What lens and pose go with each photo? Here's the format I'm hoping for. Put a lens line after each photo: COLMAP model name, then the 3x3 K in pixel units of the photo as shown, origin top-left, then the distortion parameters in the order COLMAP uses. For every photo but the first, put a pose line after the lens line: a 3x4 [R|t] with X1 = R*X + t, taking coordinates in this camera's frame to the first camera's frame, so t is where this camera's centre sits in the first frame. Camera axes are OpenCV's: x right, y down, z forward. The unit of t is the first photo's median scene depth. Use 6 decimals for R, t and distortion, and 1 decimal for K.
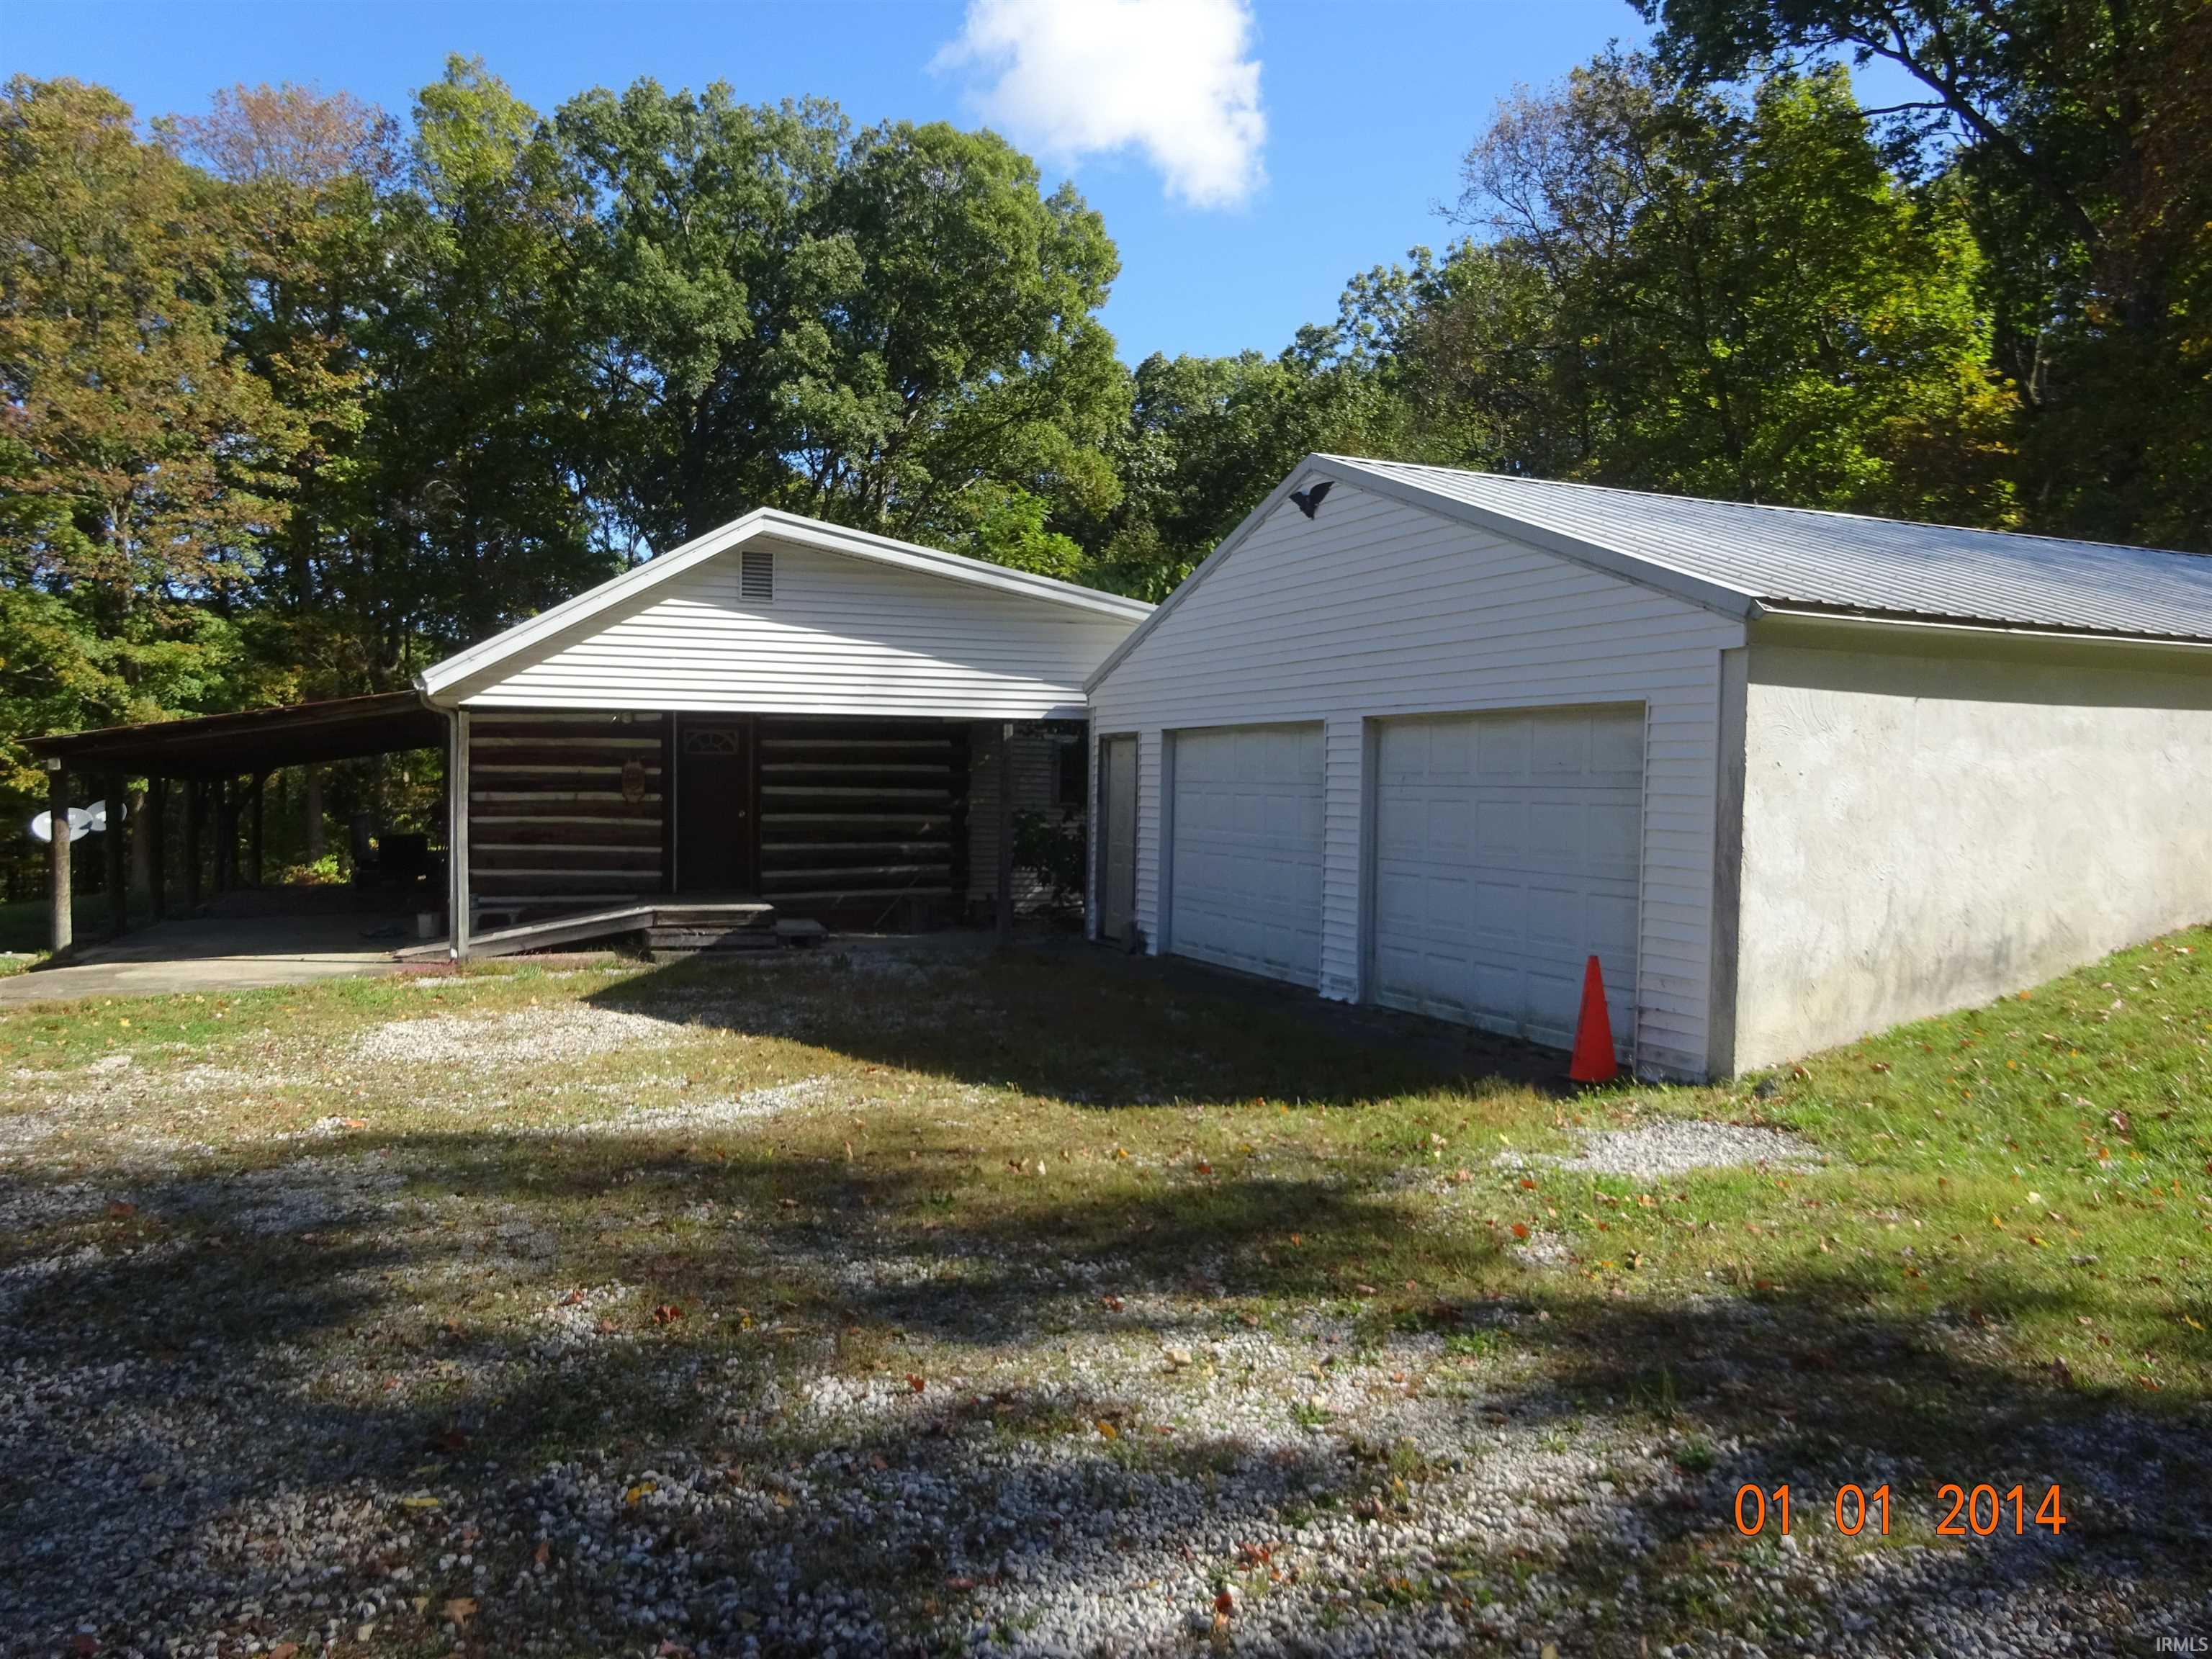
lens RADIAL K [[1649.5, 0, 1106.0], [0, 1649.5, 829.5], [0, 0, 1]] dist [-0.003964, 0.009374]
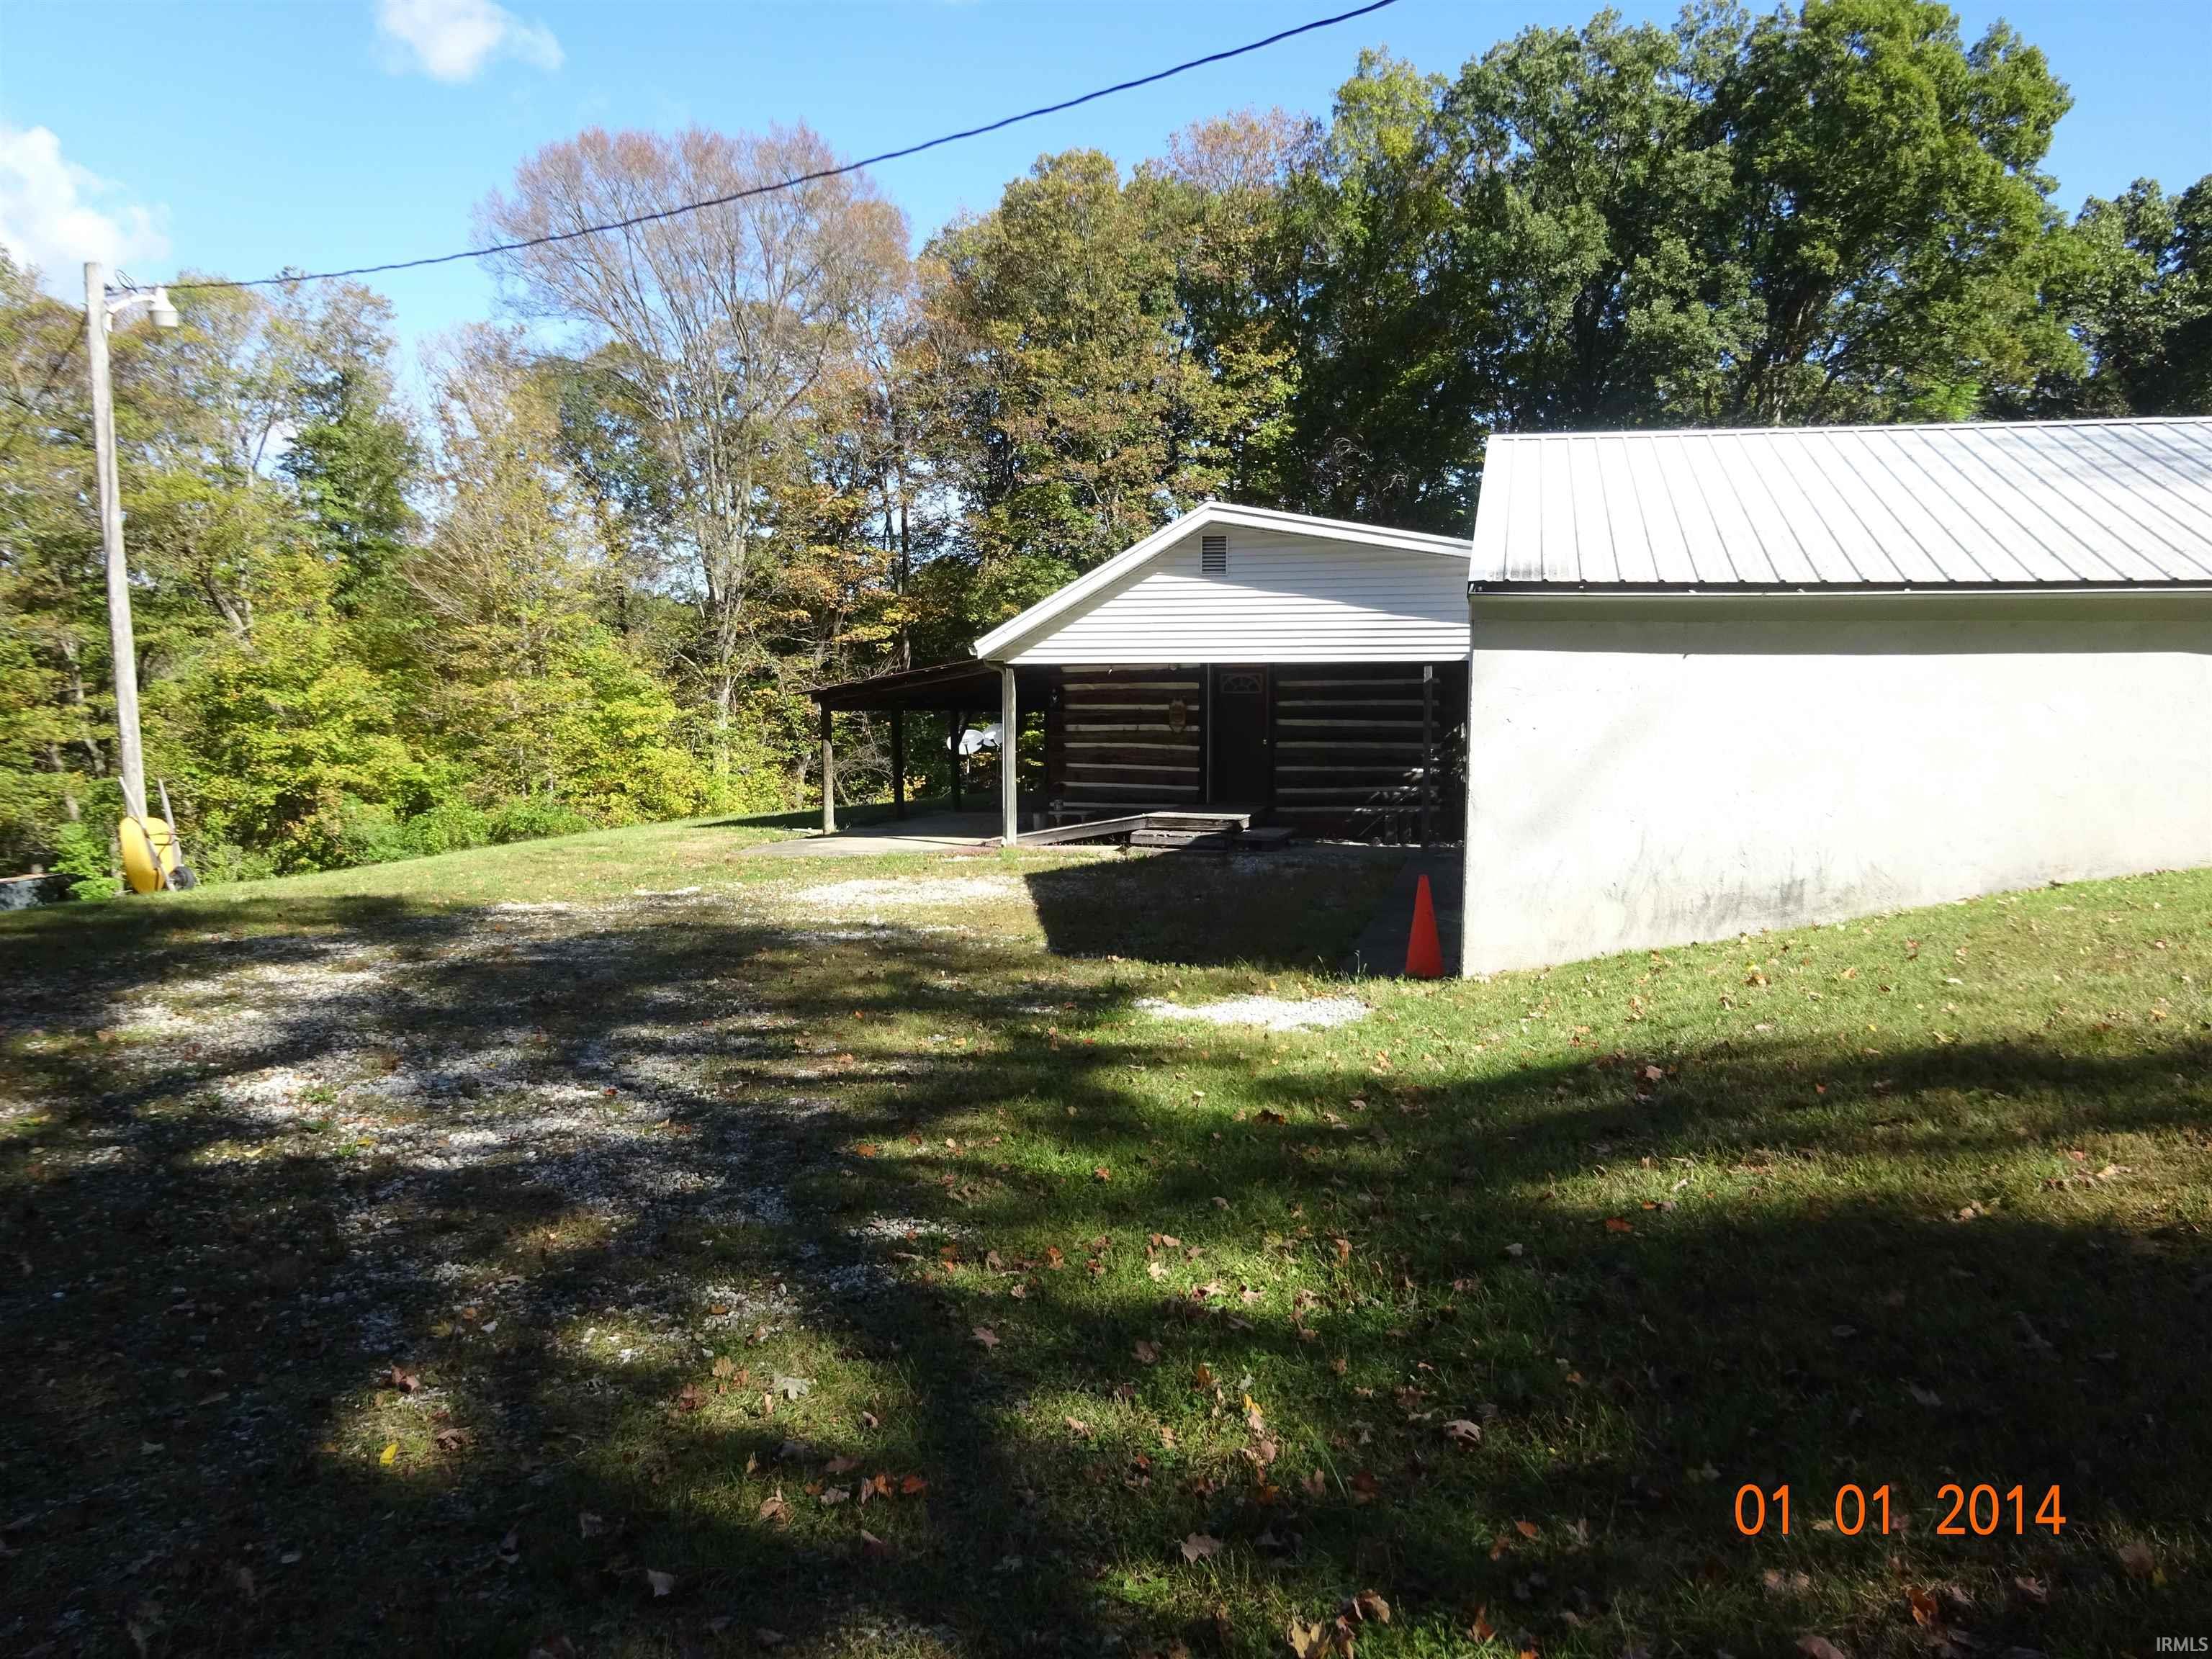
lens RADIAL K [[1649.5, 0, 1106.0], [0, 1649.5, 829.5], [0, 0, 1]] dist [-0.003964, 0.009374]
pose [[0.804212, 0.038864, -0.593071, 0.163116], [-0.006786, 0.998395, 0.056222, -0.004774], [0.594304, -0.041190, 0.803185, -0.024696]]
